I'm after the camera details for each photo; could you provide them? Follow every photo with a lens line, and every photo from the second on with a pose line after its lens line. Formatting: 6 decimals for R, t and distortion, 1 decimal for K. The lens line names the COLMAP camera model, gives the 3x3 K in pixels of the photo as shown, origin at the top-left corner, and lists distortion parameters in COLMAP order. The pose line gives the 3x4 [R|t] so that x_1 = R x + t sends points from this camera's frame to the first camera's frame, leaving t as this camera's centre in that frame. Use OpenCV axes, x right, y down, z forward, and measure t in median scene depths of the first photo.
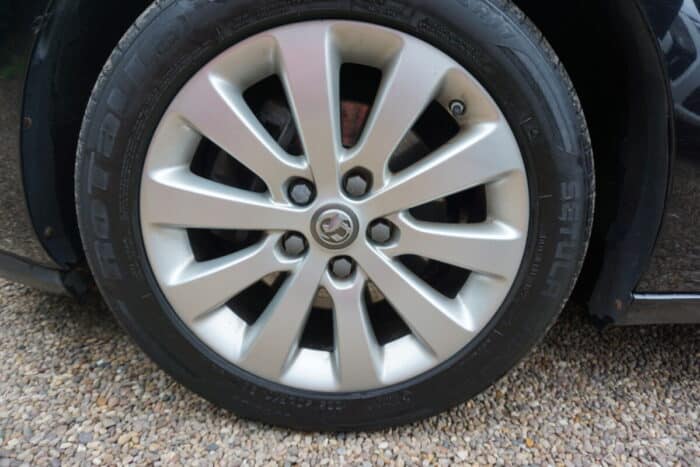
lens RADIAL K [[472.7, 0, 348.2], [0, 472.7, 243.2], [0, 0, 1]] dist [-0.031261, 0.029572]
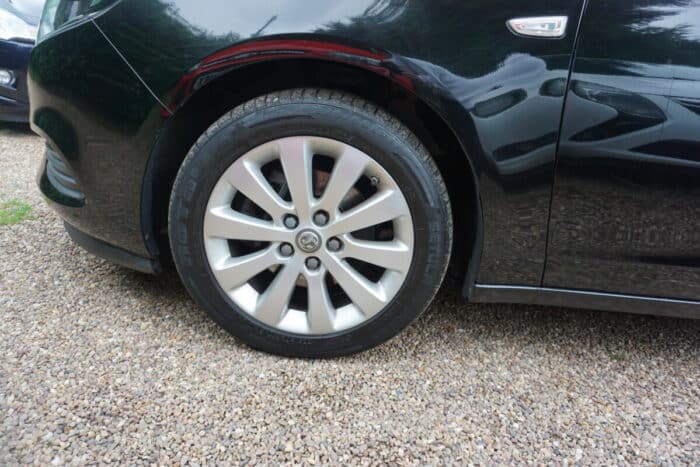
lens RADIAL K [[472.7, 0, 340.8], [0, 472.7, 247.0], [0, 0, 1]] dist [-0.031261, 0.029572]
pose [[0.998962, 0.032826, -0.031574, 0.148212], [-0.032122, 0.999230, 0.022536, -0.054626], [0.032290, -0.021499, 0.999247, -0.788043]]
